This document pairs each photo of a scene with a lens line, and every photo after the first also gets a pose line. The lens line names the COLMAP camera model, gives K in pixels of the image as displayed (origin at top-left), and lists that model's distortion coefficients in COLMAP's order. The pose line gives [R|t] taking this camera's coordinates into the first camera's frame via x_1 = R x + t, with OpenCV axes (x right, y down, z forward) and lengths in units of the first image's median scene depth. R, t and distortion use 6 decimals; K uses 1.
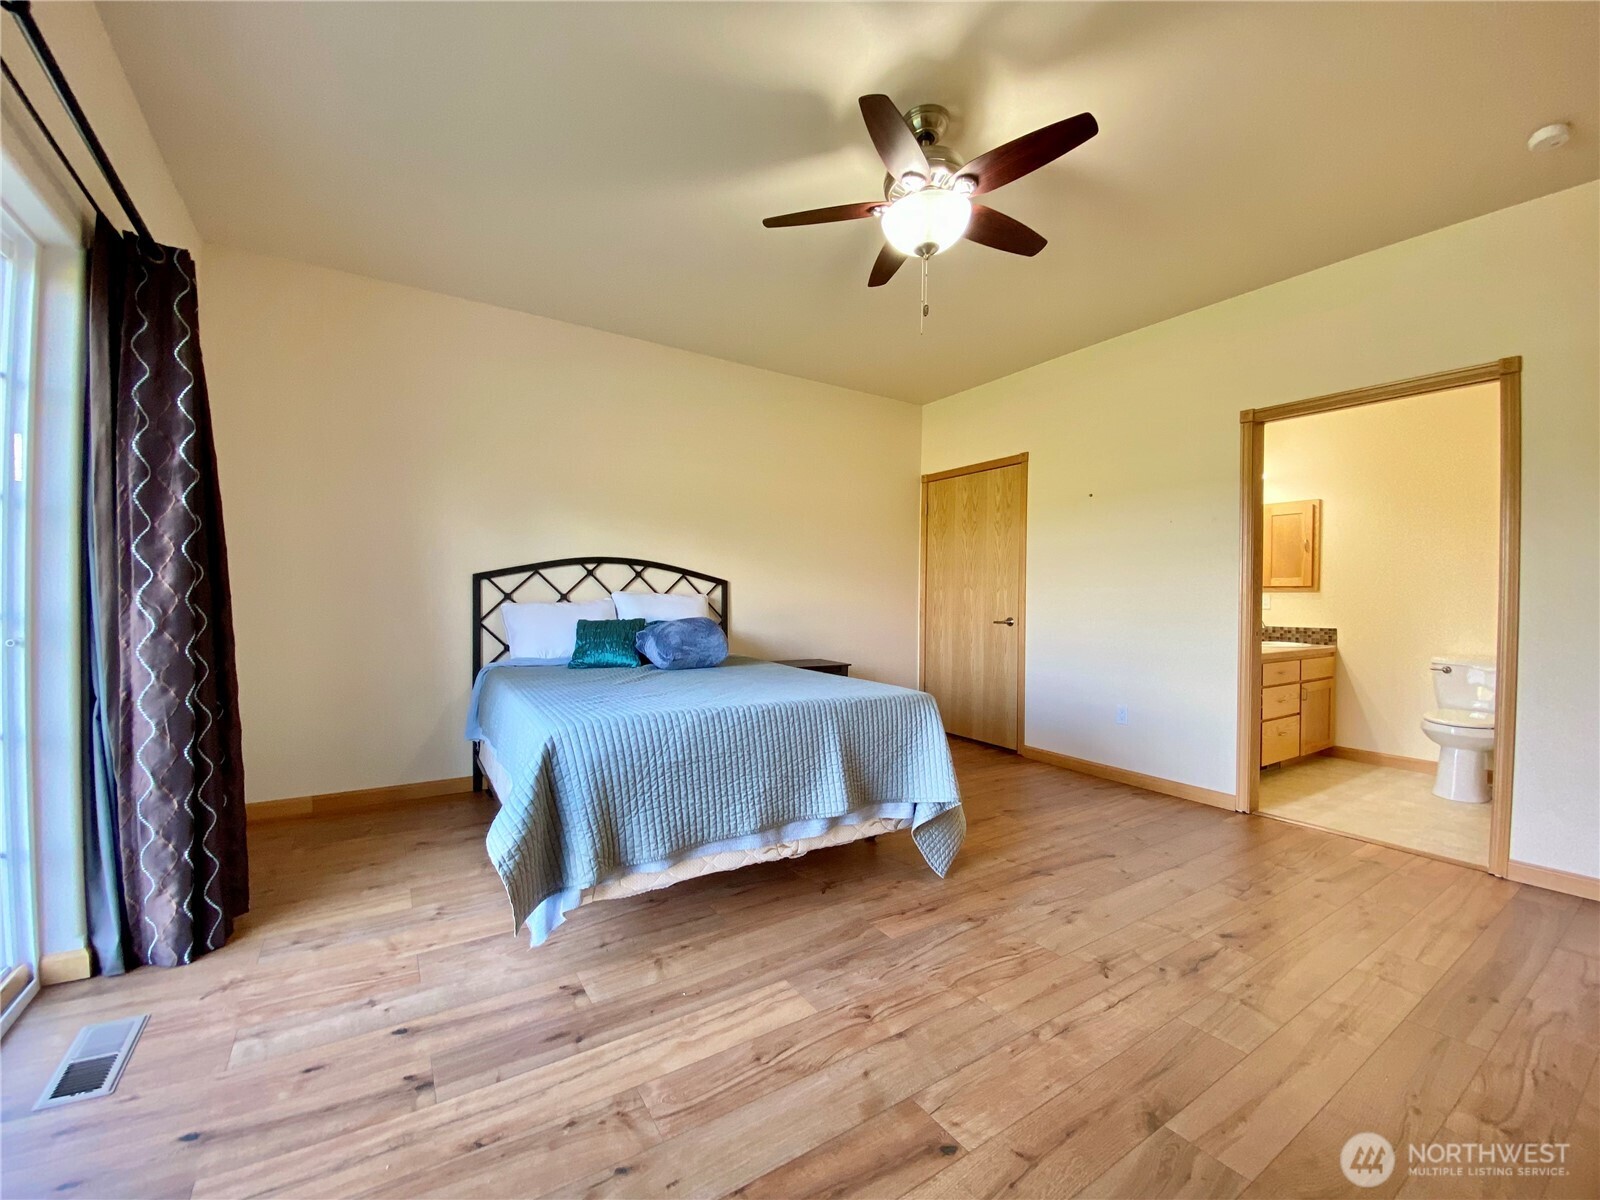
lens RADIAL K [[645.3, 0, 800.0], [0, 645.3, 600.0], [0, 0, 1]] dist [0.029991, -0.028644]
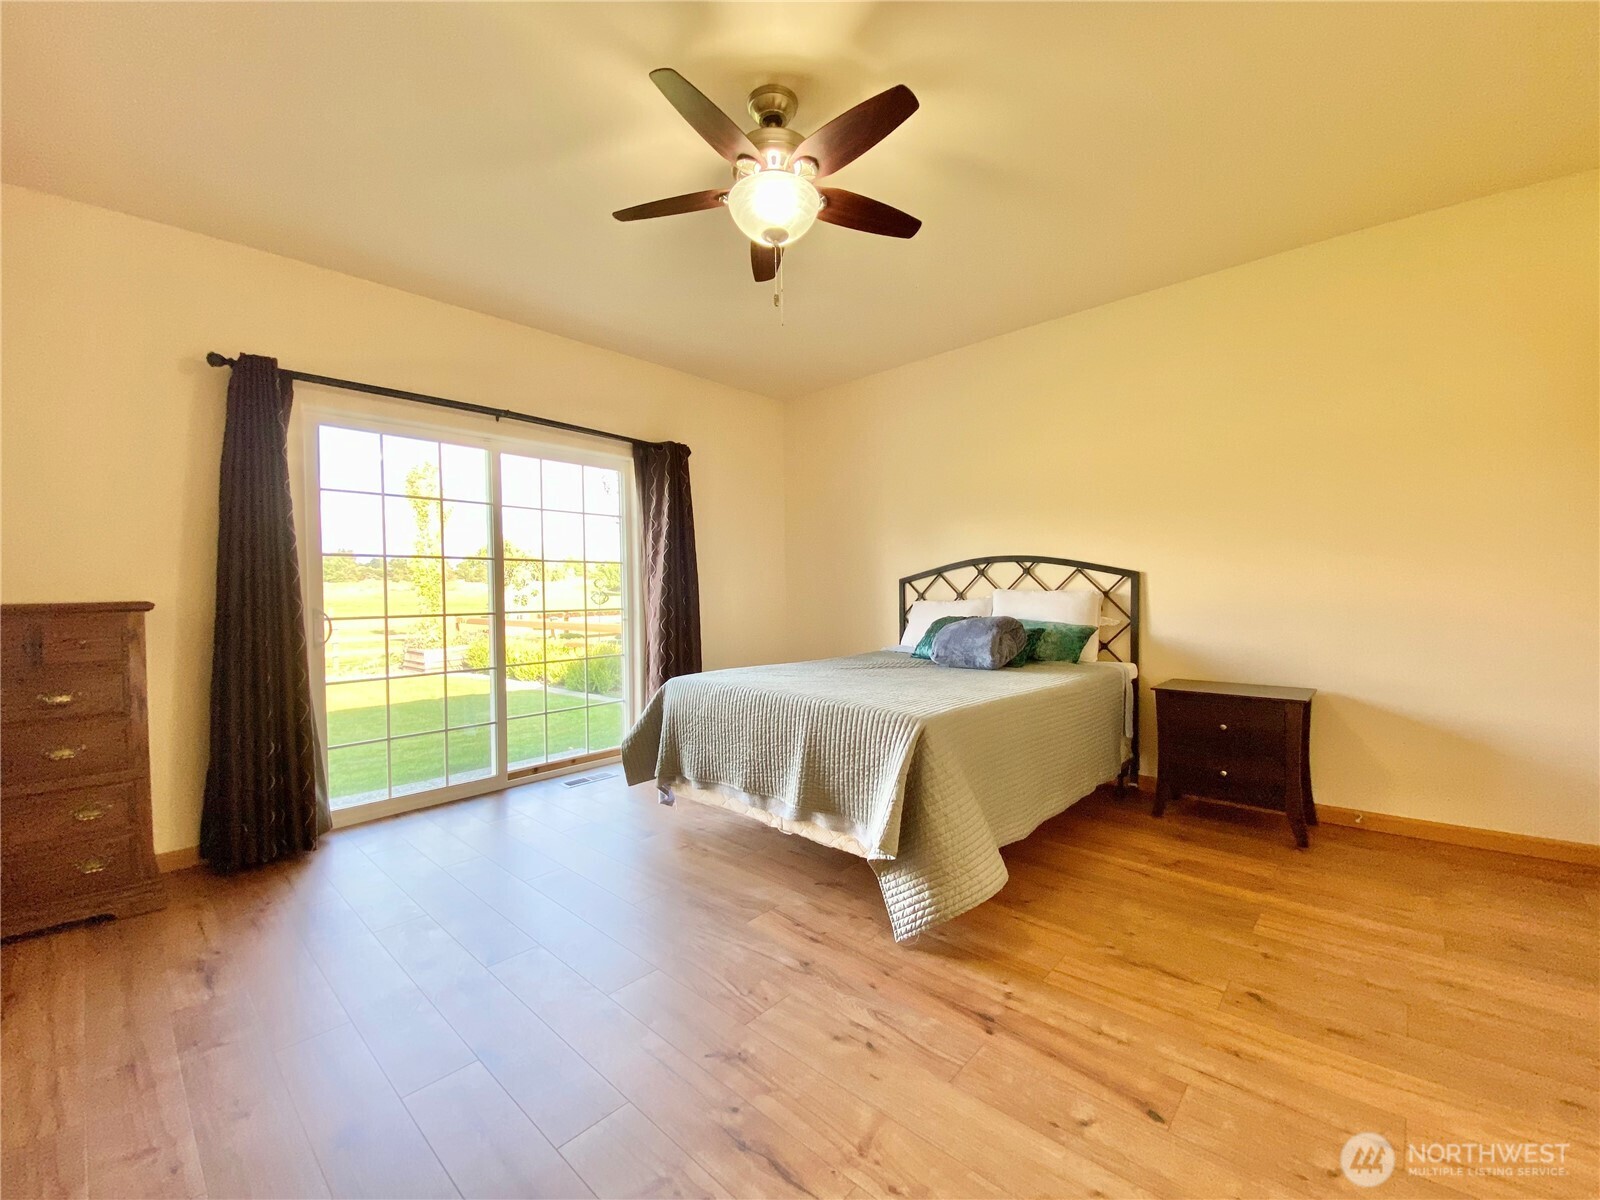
lens RADIAL K [[645.3, 0, 800.0], [0, 645.3, 600.0], [0, 0, 1]] dist [0.029991, -0.028644]
pose [[0.251566, -0.002929, -0.967836, 0.853018], [0.013079, 0.999914, 0.000374, -0.001247], [0.967752, -0.012752, 0.251583, 0.595970]]
